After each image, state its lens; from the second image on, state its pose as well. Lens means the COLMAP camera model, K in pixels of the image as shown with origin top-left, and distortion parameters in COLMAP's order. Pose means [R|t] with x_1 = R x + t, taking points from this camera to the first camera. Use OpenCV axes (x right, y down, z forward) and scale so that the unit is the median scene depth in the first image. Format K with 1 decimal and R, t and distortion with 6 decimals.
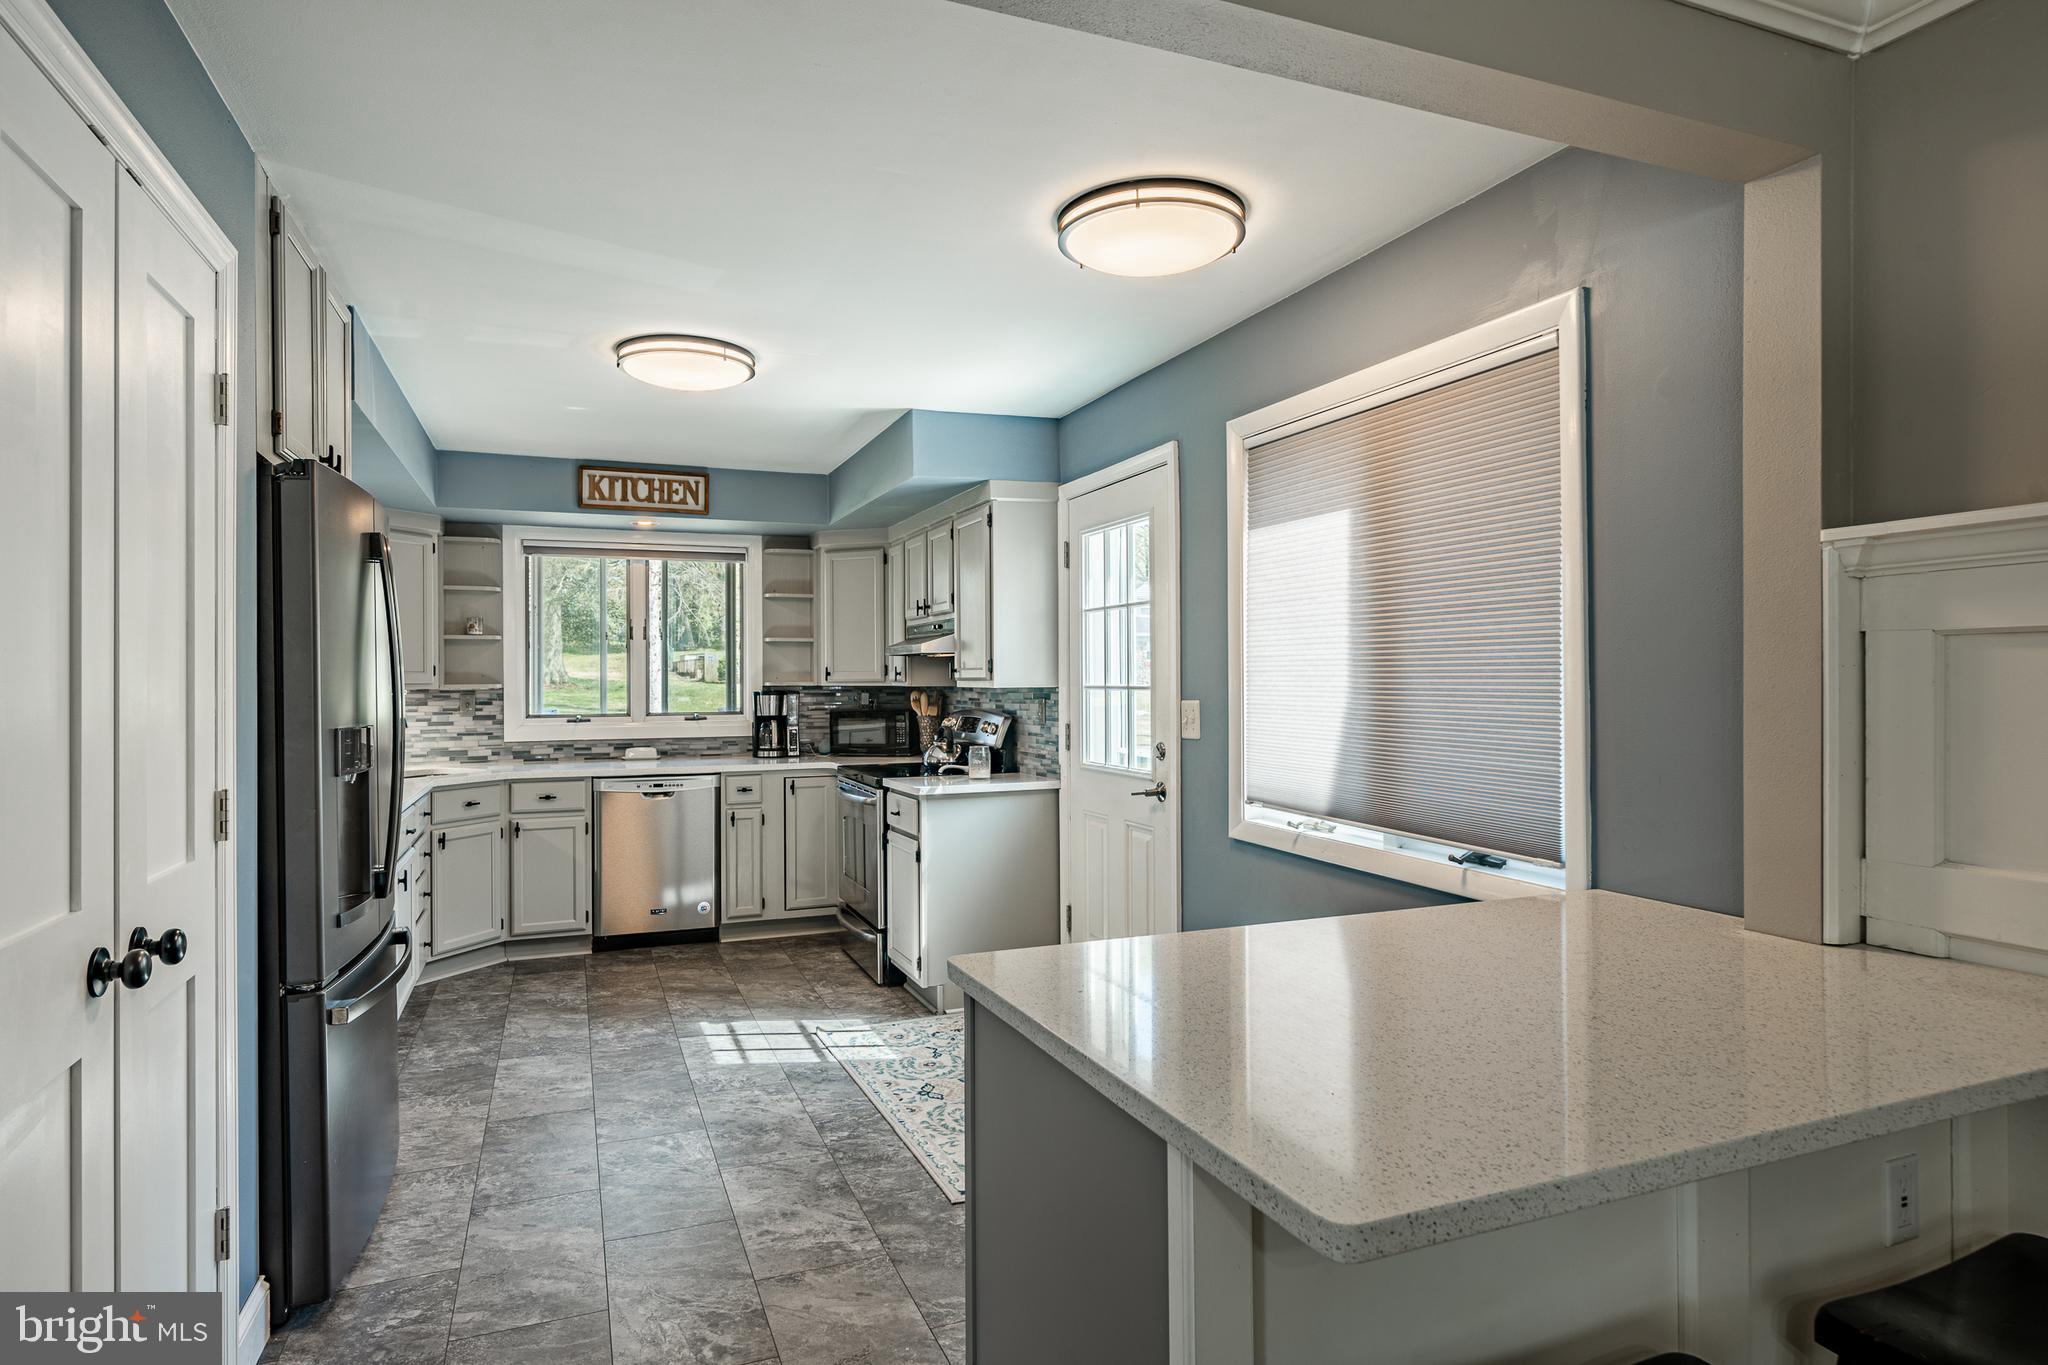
lens RADIAL K [[1076.4, 0, 1024.0], [0, 1076.4, 682.5], [0, 0, 1]] dist [-0.000208, 0.000221]
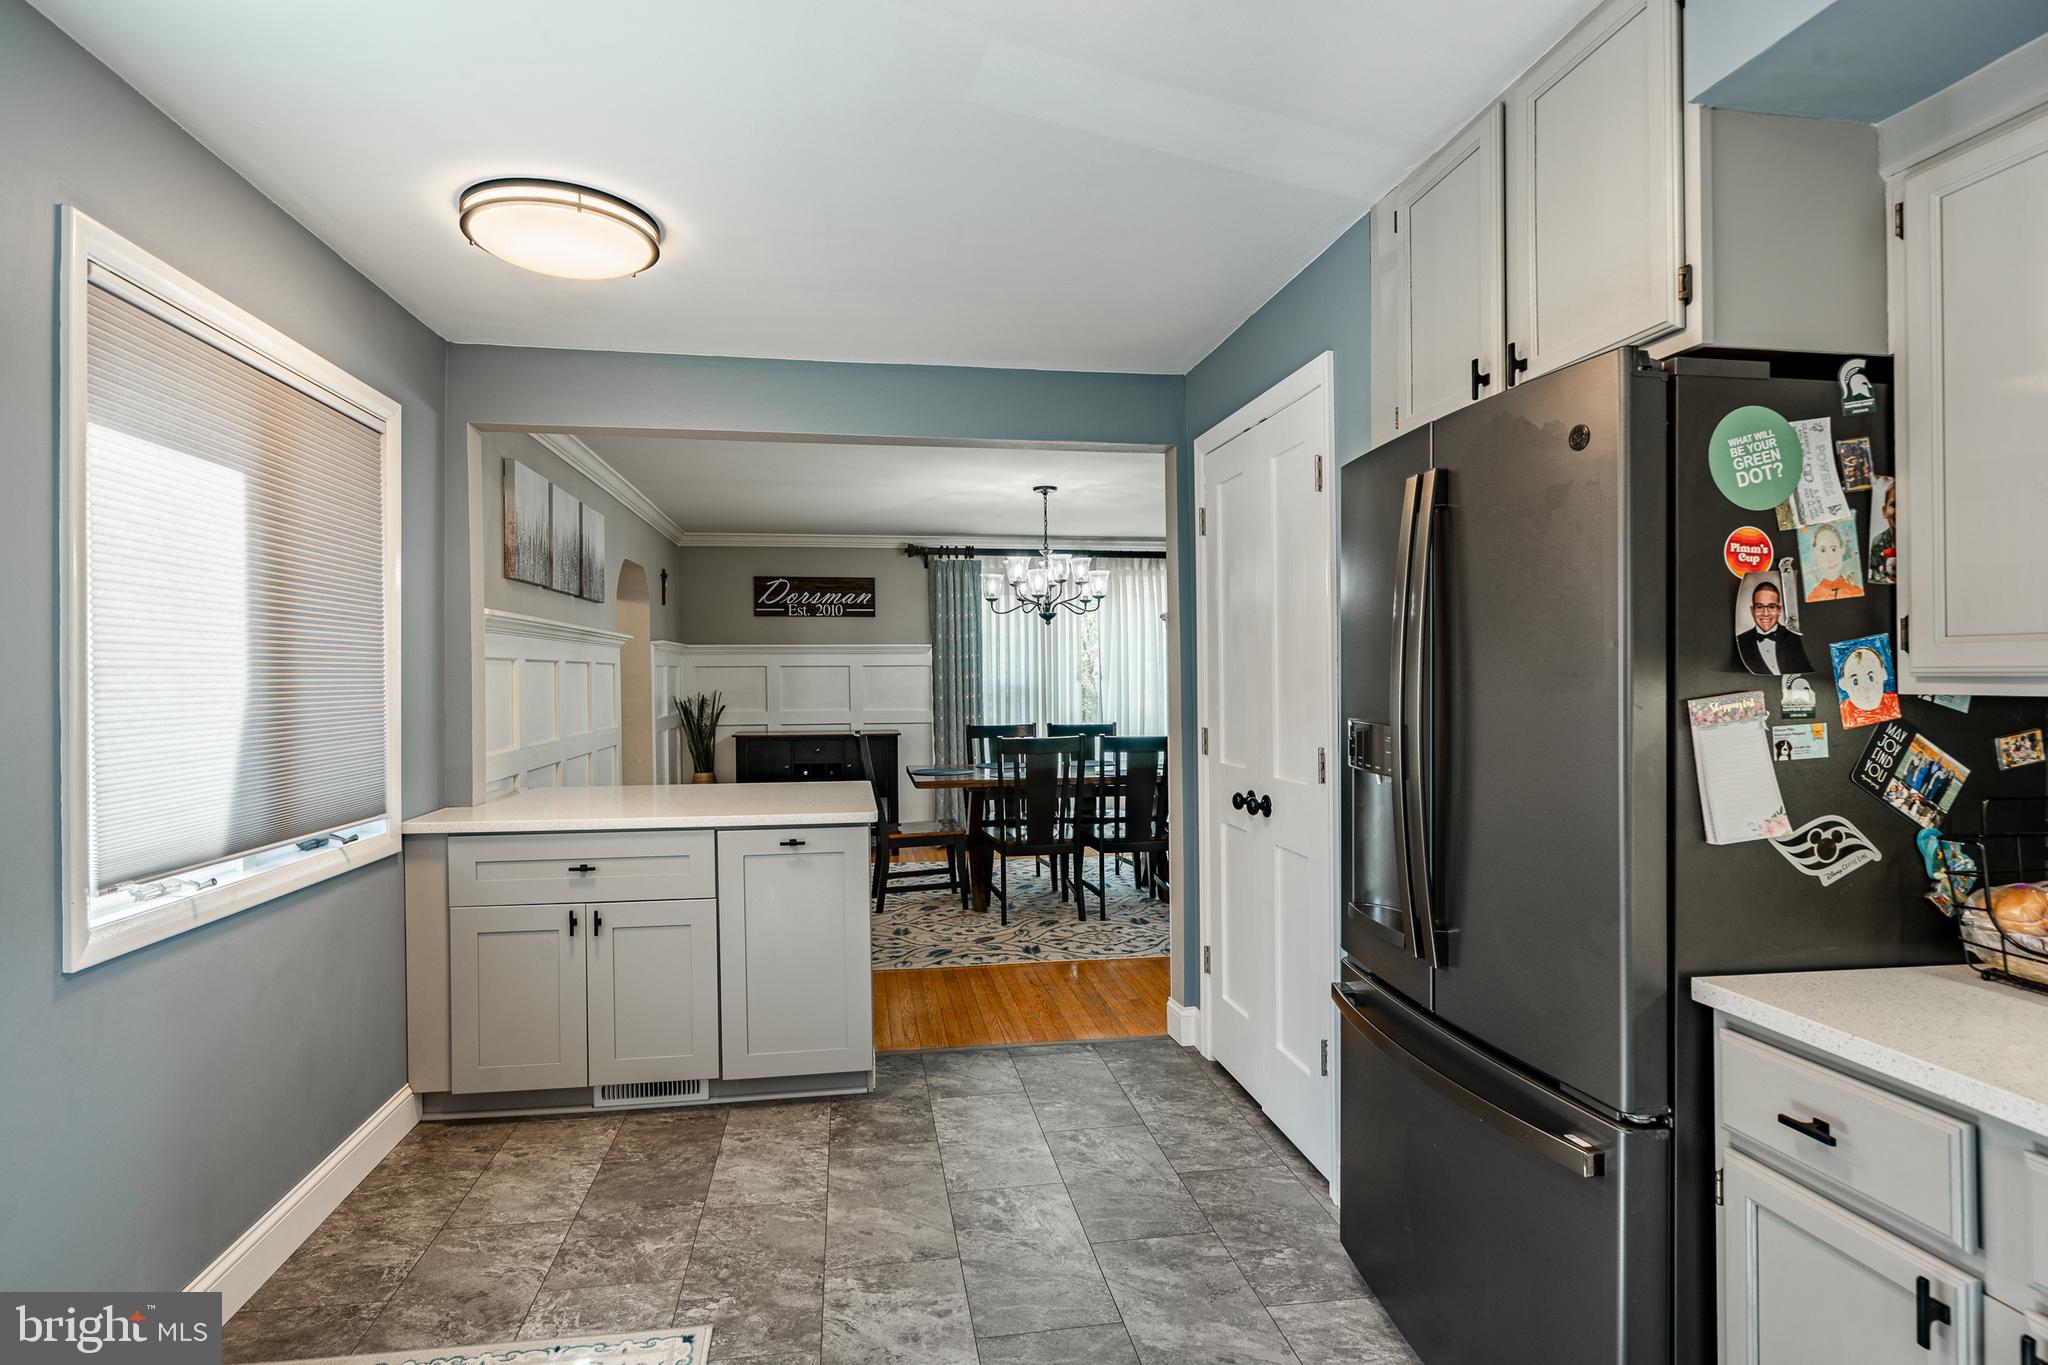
lens RADIAL K [[1076.4, 0, 1024.0], [0, 1076.4, 682.5], [0, 0, 1]] dist [-0.000208, 0.000221]
pose [[-0.971613, 0.009593, 0.236382, -0.536088], [0.012235, 0.999878, 0.009714, -0.000540], [-0.236260, 0.012330, -0.971612, 1.899564]]
